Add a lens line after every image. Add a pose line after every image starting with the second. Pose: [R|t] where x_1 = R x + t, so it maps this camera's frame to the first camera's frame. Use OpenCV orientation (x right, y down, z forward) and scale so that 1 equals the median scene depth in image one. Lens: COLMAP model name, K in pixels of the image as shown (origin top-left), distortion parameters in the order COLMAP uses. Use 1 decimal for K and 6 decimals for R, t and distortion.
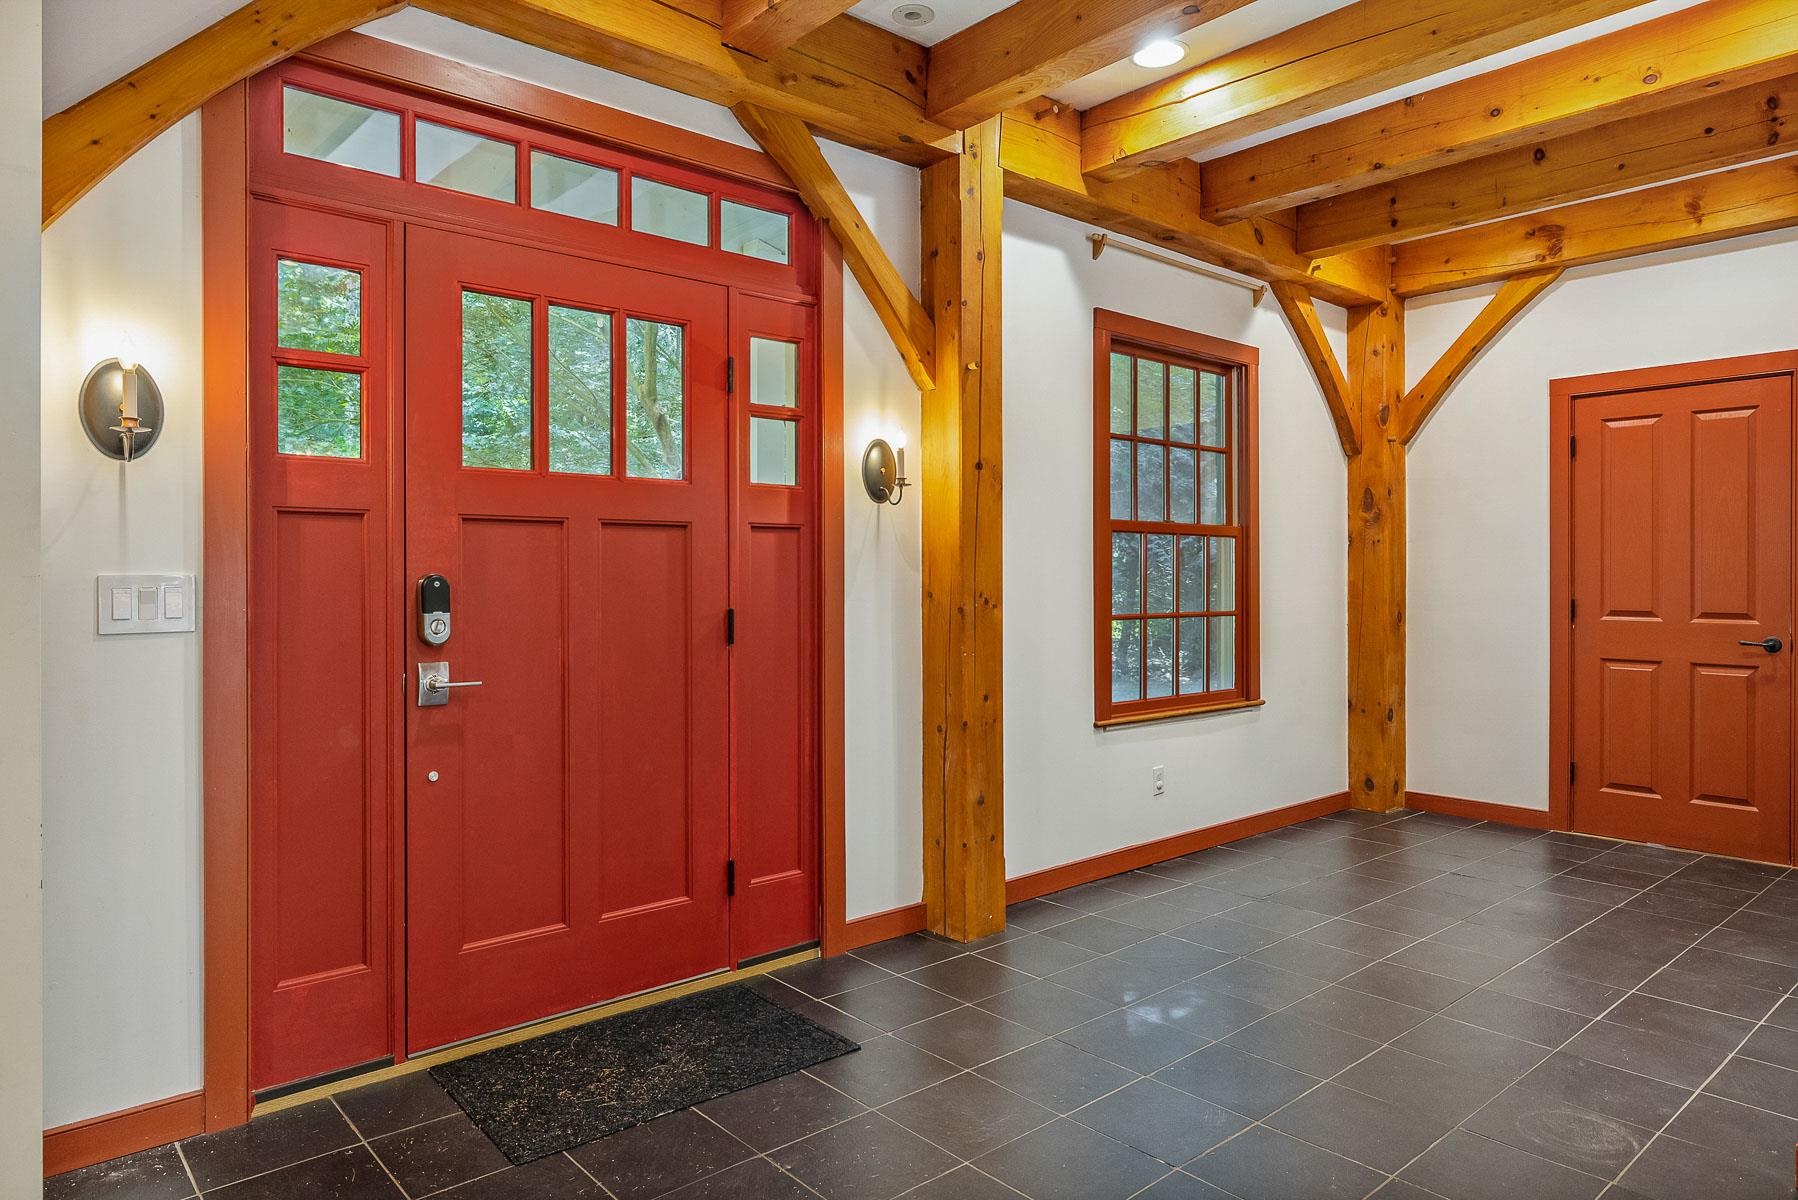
lens RADIAL K [[1155.7, 0, 906.2], [0, 1155.7, 568.1], [0, 0, 1]] dist [0.006605, -0.003850]
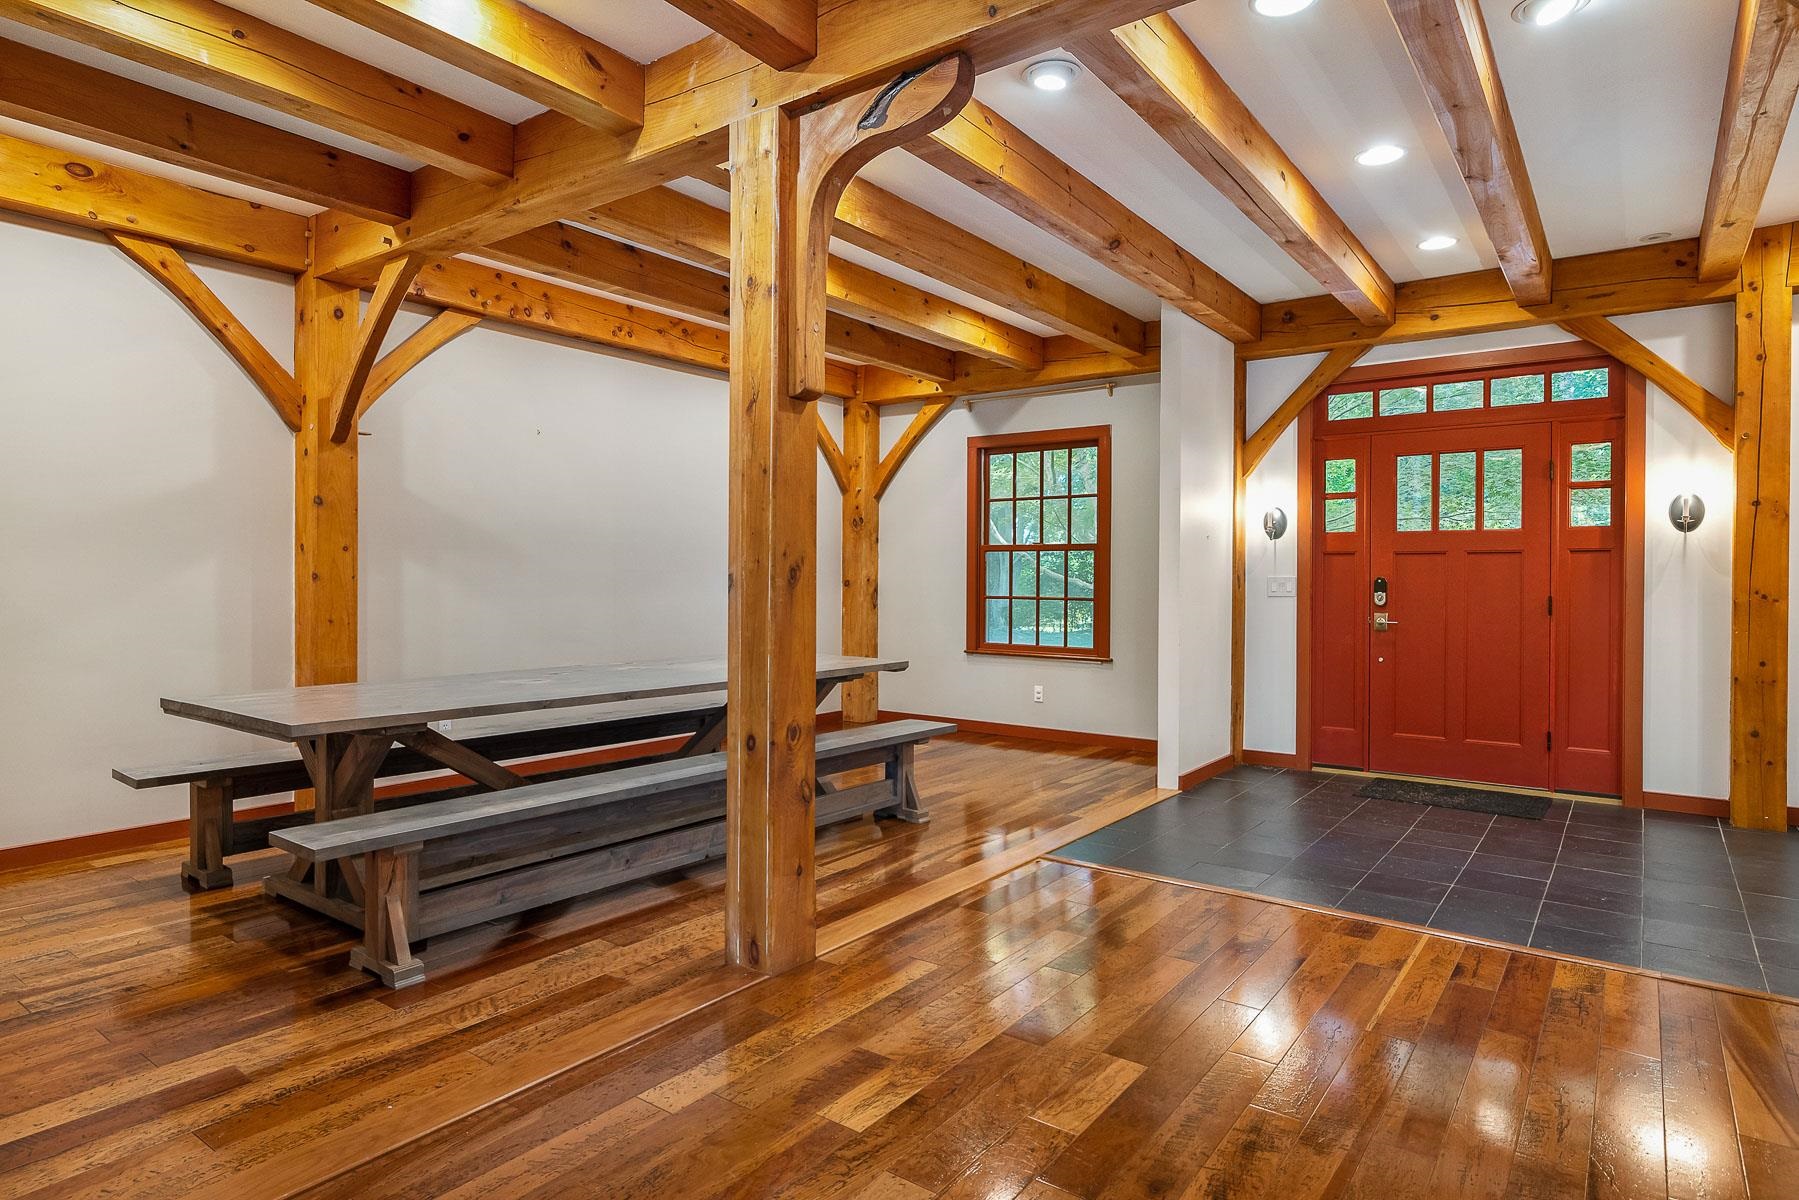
lens RADIAL K [[1011.5, 0, 911.4], [0, 1011.5, 590.6], [0, 0, 1]] dist [-0.000130, -0.000460]
pose [[0.198357, 0.013105, -0.980042, 1.316579], [-0.000686, 0.999912, 0.013232, 0.006009], [0.980130, -0.001952, 0.198349, -0.346974]]
